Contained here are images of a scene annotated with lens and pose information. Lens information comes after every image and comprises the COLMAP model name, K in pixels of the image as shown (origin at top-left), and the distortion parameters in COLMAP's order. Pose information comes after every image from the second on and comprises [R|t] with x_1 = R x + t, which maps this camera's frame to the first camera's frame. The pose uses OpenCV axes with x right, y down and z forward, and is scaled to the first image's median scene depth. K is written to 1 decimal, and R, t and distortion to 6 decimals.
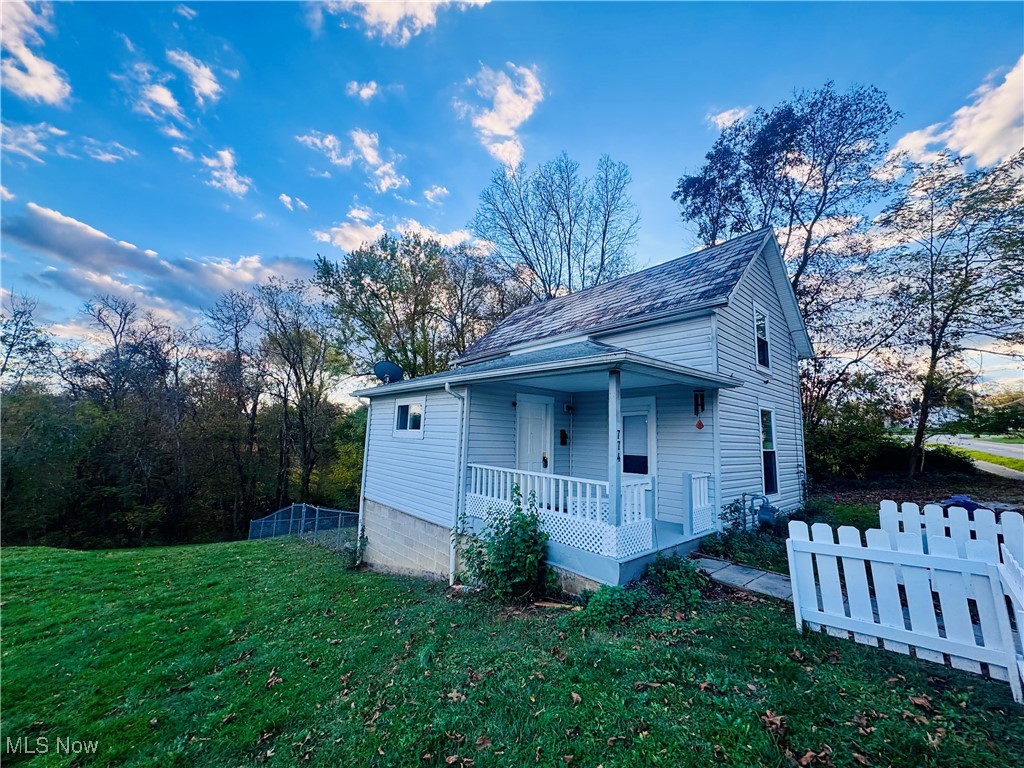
lens RADIAL K [[407.4, 0, 511.1], [0, 407.4, 385.7], [0, 0, 1]] dist [-0.007255, 0.000373]
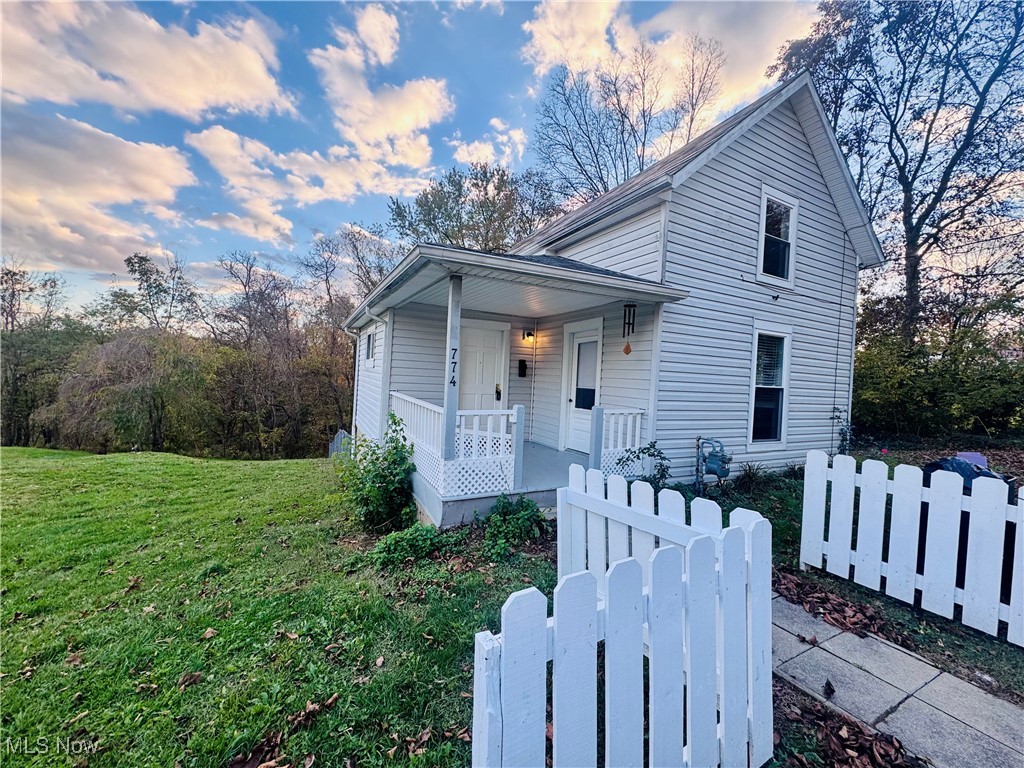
lens RADIAL K [[407.4, 0, 512.0], [0, 407.4, 383.1], [0, 0, 1]] dist [-0.007255, 0.000373]
pose [[0.967736, 0.020338, -0.251146, 0.356187], [0.013865, 0.990929, 0.133672, 0.041906], [0.251586, -0.132841, 0.958675, 0.137593]]
